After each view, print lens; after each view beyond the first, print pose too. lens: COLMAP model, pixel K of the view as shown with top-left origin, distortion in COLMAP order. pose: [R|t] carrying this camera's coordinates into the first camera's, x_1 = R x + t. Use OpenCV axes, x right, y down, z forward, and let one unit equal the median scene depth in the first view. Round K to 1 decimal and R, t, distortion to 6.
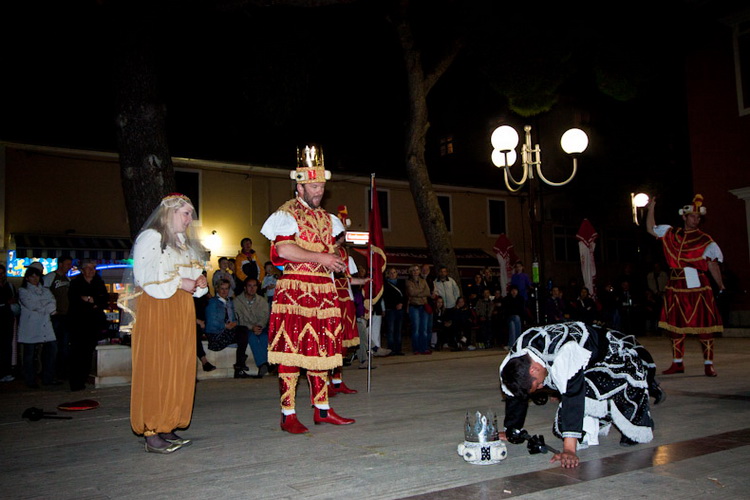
lens RADIAL K [[755.3, 0, 375.0], [0, 755.3, 250.0], [0, 0, 1]] dist [0.022780, 0.024309]
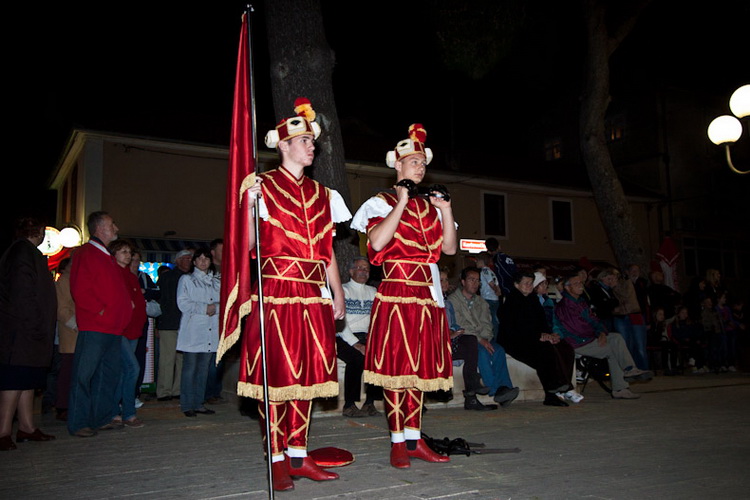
lens RADIAL K [[755.3, 0, 375.0], [0, 755.3, 250.0], [0, 0, 1]] dist [0.022780, 0.024309]
pose [[0.997065, 0.006484, -0.076290, -0.119388], [-0.008498, 0.999623, -0.026102, 0.022471], [0.076092, 0.026673, 0.996744, 0.159330]]
